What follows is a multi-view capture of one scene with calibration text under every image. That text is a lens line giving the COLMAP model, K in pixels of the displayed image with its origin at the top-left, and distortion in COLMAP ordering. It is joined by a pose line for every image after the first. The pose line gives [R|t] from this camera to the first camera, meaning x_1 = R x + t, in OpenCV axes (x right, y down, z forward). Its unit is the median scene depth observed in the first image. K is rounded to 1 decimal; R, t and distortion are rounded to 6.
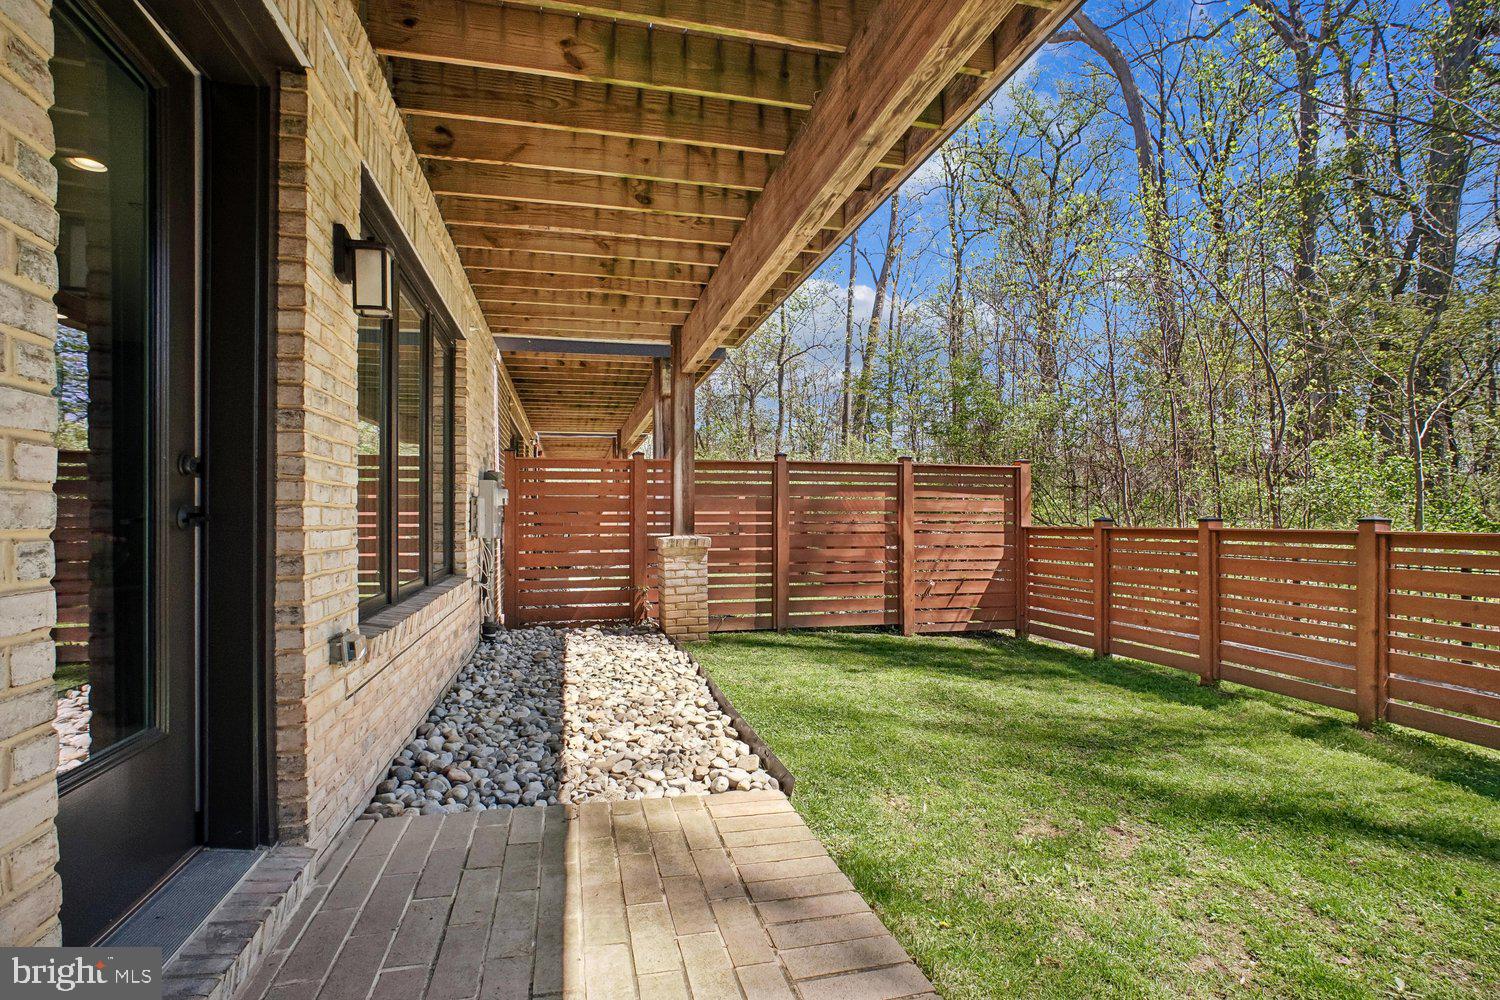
lens RADIAL K [[747.6, 0, 750.0], [0, 747.6, 500.0], [0, 0, 1]] dist [-0.042086, 0.019163]
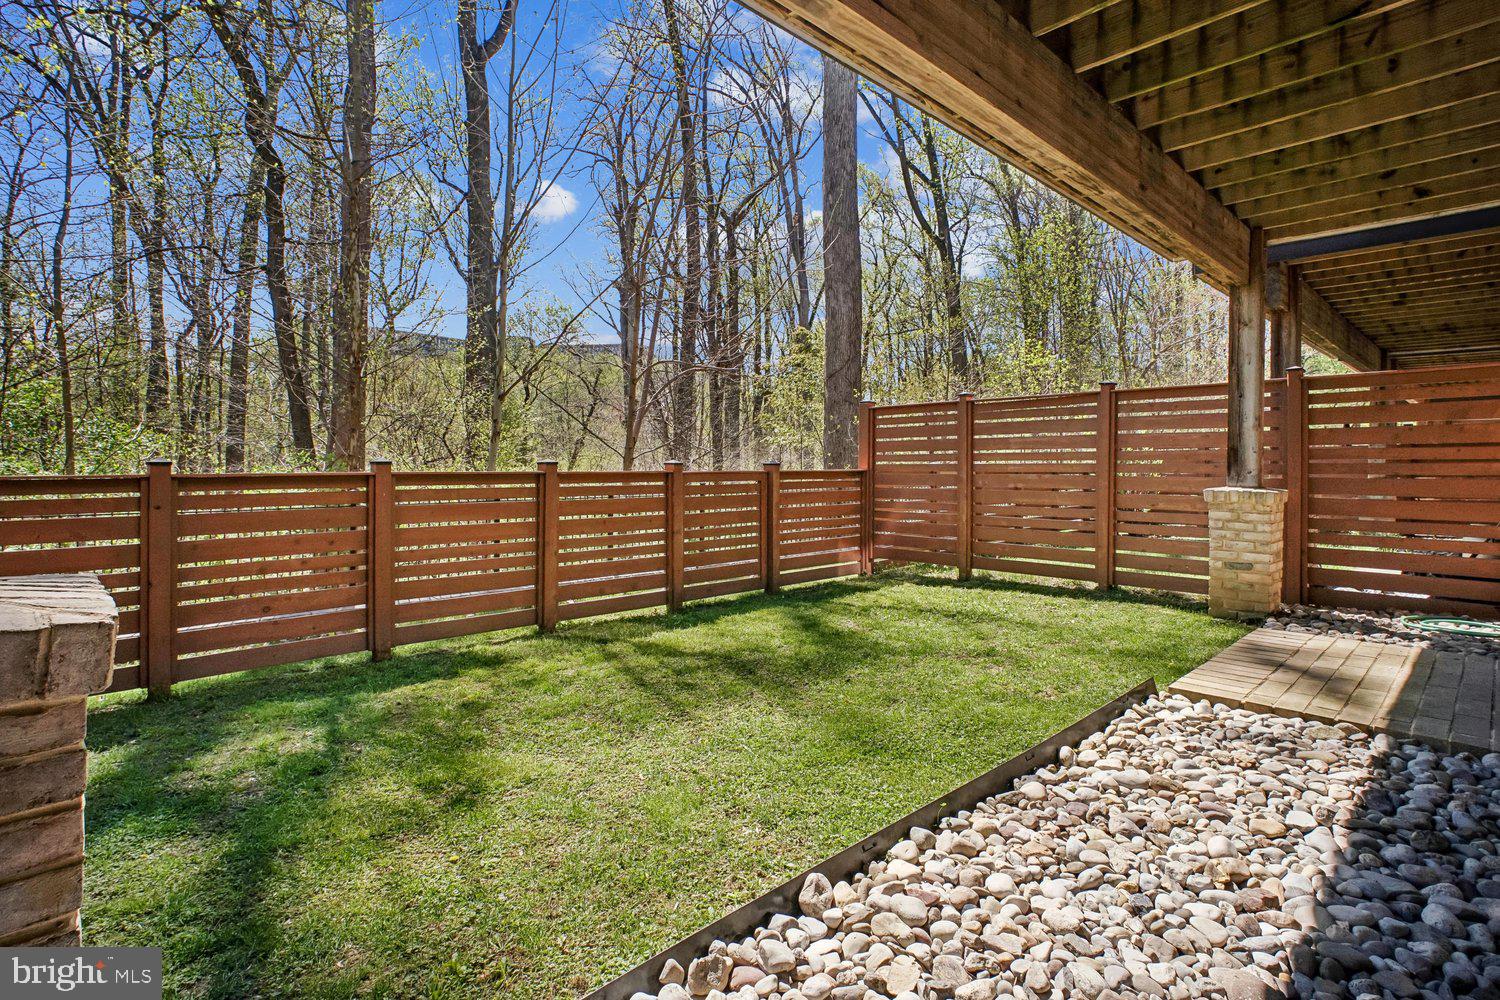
lens RADIAL K [[747.6, 0, 750.0], [0, 747.6, 500.0], [0, 0, 1]] dist [-0.042086, 0.019163]
pose [[-0.483929, -0.056105, 0.873307, -0.368204], [-0.033215, 0.998401, 0.045736, 0.021722], [-0.874477, -0.006874, -0.485018, 1.236822]]
